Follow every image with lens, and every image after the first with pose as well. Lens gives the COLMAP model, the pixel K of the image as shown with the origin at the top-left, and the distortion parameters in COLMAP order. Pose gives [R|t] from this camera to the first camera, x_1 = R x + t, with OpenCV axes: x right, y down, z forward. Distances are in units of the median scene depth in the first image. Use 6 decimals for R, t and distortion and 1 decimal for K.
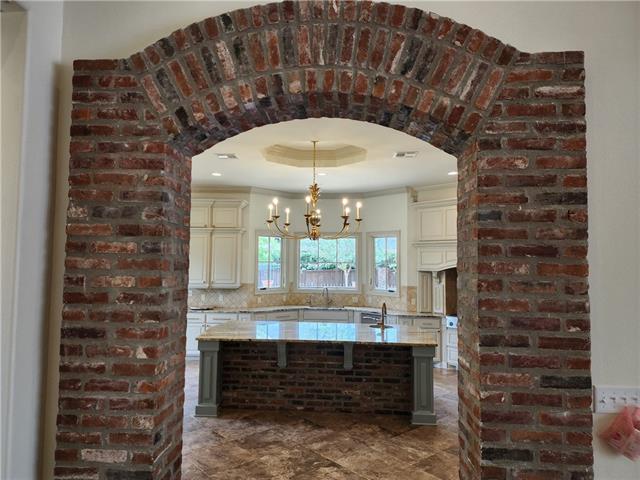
lens RADIAL K [[431.2, 0, 319.5], [0, 431.2, 239.3], [0, 0, 1]] dist [0.024398, -0.004165]
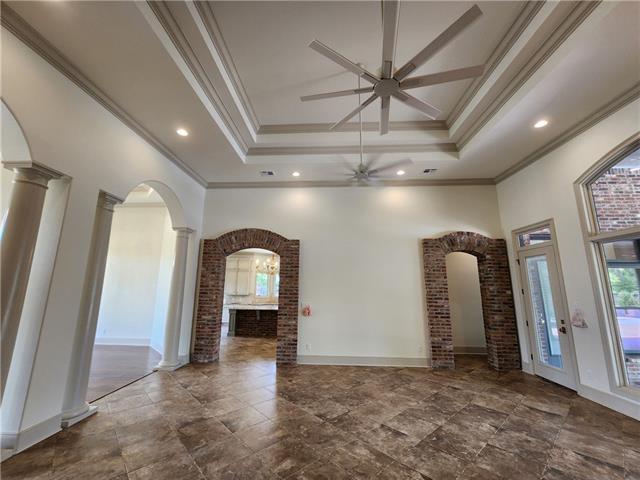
lens RADIAL K [[264.2, 0, 314.6], [0, 264.2, 238.4], [0, 0, 1]] dist [-0.002458, -0.000394]
pose [[0.999954, -0.000401, 0.009556, 0.727722], [0.001679, 0.990960, -0.134147, -0.002153], [-0.009416, 0.134156, 0.990915, -2.159925]]
